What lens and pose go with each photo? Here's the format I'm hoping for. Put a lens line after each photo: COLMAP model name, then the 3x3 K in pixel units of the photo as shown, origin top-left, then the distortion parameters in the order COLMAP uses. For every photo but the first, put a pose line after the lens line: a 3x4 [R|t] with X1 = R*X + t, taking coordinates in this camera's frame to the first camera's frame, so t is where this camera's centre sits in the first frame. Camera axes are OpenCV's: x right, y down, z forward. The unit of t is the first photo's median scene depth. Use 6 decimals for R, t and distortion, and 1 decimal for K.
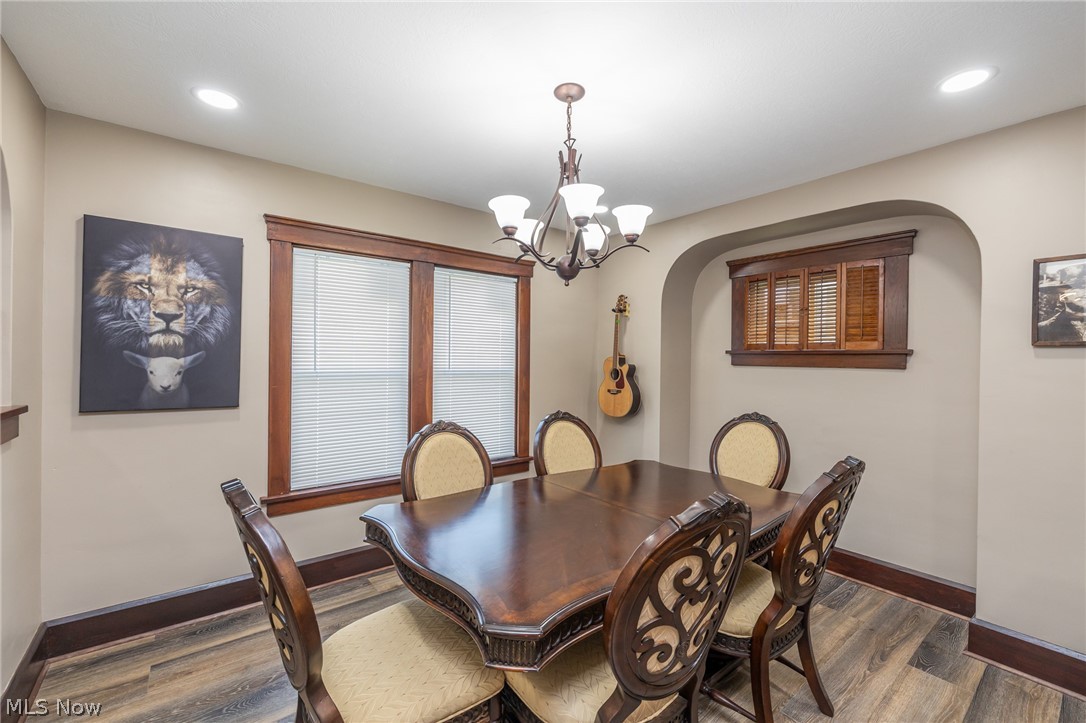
lens RADIAL K [[454.8, 0, 542.9], [0, 454.8, 359.2], [0, 0, 1]] dist [0.000540, 0.000234]
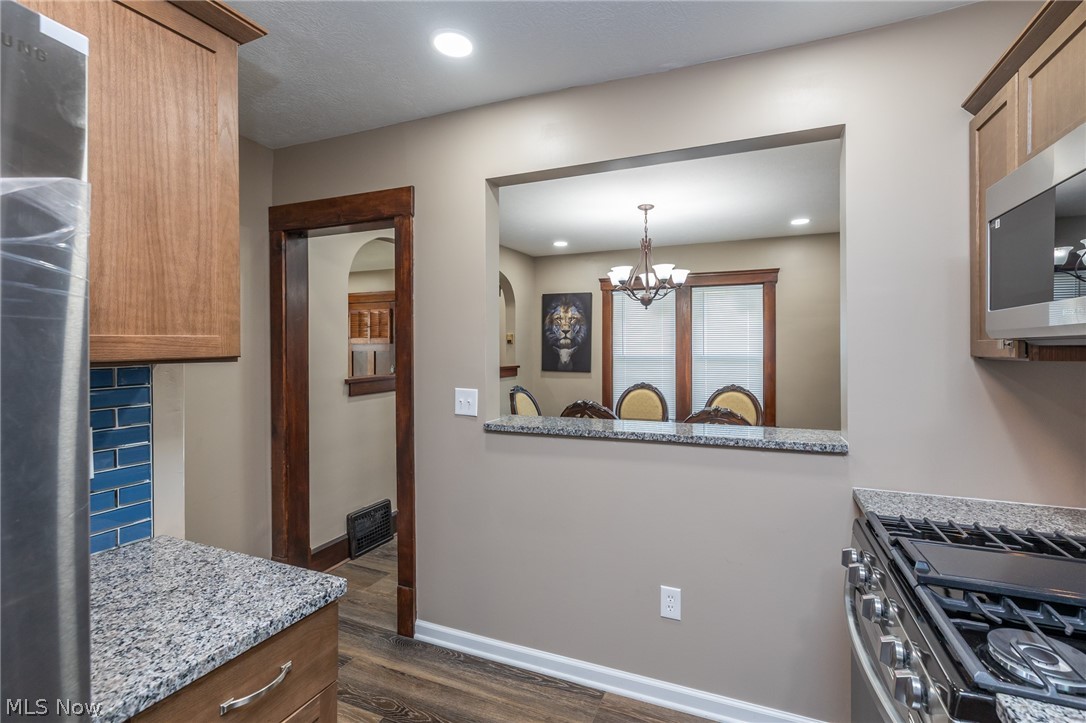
lens RADIAL K [[488.8, 0, 548.3], [0, 488.8, 353.9], [0, 0, 1]] dist [-0.000400, -0.000008]
pose [[0.479457, -0.001351, -0.877564, 1.320056], [0.004734, 0.999988, 0.001047, 0.018007], [0.877553, -0.004656, 0.479458, -0.278388]]
